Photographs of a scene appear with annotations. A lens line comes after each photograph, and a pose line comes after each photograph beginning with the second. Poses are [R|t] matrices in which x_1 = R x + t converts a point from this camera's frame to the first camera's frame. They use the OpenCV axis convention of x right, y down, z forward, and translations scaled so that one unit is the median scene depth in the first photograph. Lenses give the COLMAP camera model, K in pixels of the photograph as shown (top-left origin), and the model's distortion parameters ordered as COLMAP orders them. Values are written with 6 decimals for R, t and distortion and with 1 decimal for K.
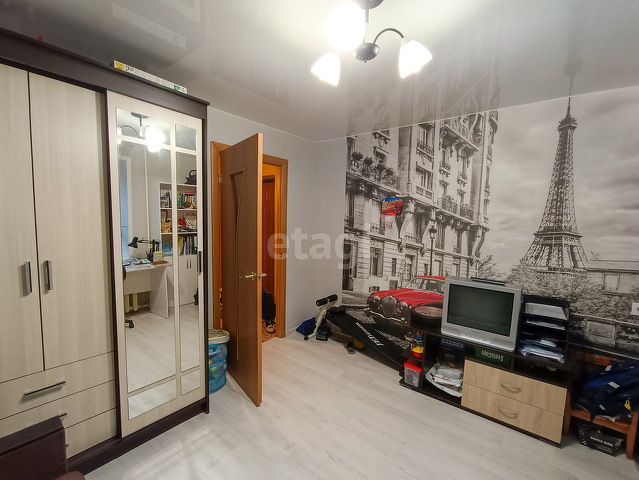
lens RADIAL K [[289.3, 0, 320.6], [0, 289.3, 247.4], [0, 0, 1]] dist [-0.001804, -0.000877]
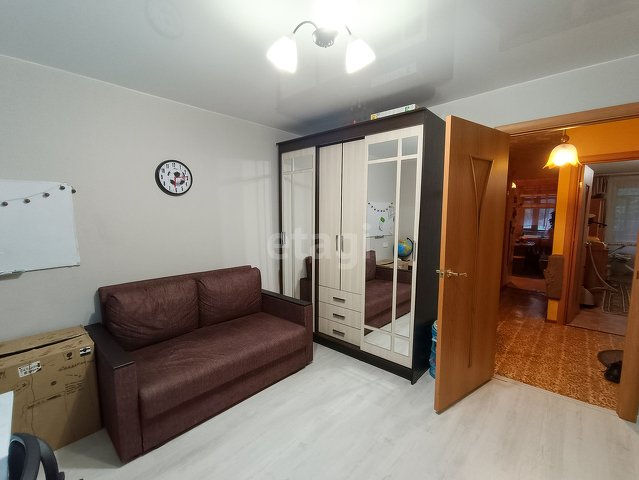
lens RADIAL K [[289.3, 0, 320.6], [0, 289.3, 247.4], [0, 0, 1]] dist [-0.001804, -0.000877]
pose [[-0.065643, 0.083409, -0.994351, 0.847928], [-0.098974, 0.991042, 0.089665, -0.028088], [0.992923, 0.104301, -0.056800, 0.774440]]
